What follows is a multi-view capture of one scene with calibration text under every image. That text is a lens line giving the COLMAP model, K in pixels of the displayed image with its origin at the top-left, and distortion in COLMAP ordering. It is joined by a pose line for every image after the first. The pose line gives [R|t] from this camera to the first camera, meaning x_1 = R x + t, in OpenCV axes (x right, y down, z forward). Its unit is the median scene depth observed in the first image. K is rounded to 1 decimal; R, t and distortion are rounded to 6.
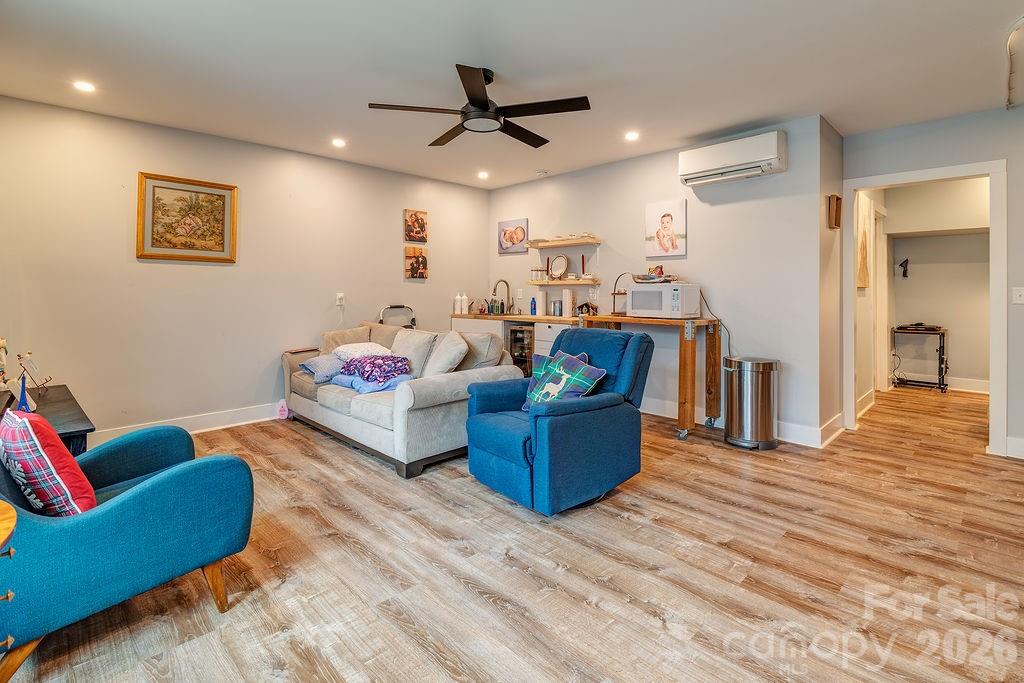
lens RADIAL K [[487.8, 0, 514.5], [0, 487.8, 276.3], [0, 0, 1]] dist [0.036425, -0.025396]
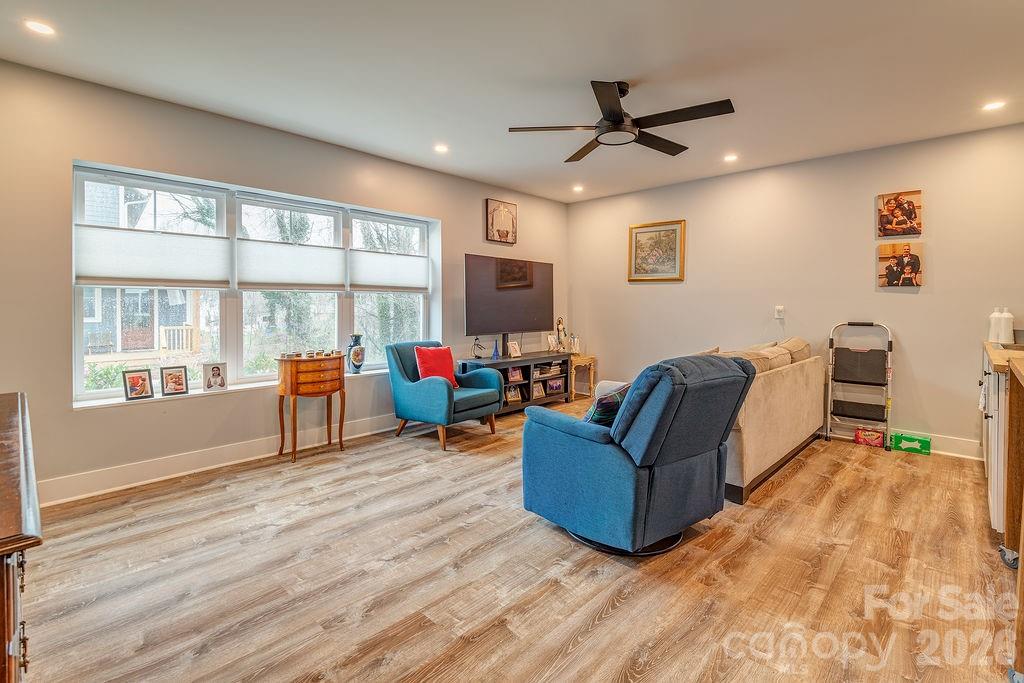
lens RADIAL K [[477.4, 0, 515.1], [0, 477.4, 285.6], [0, 0, 1]] dist [0.034865, -0.025142]
pose [[0.018165, -0.035237, -0.999214, 0.724336], [0.026156, 0.999053, -0.034756, 0.018307], [0.999493, -0.025504, 0.019069, 0.608229]]
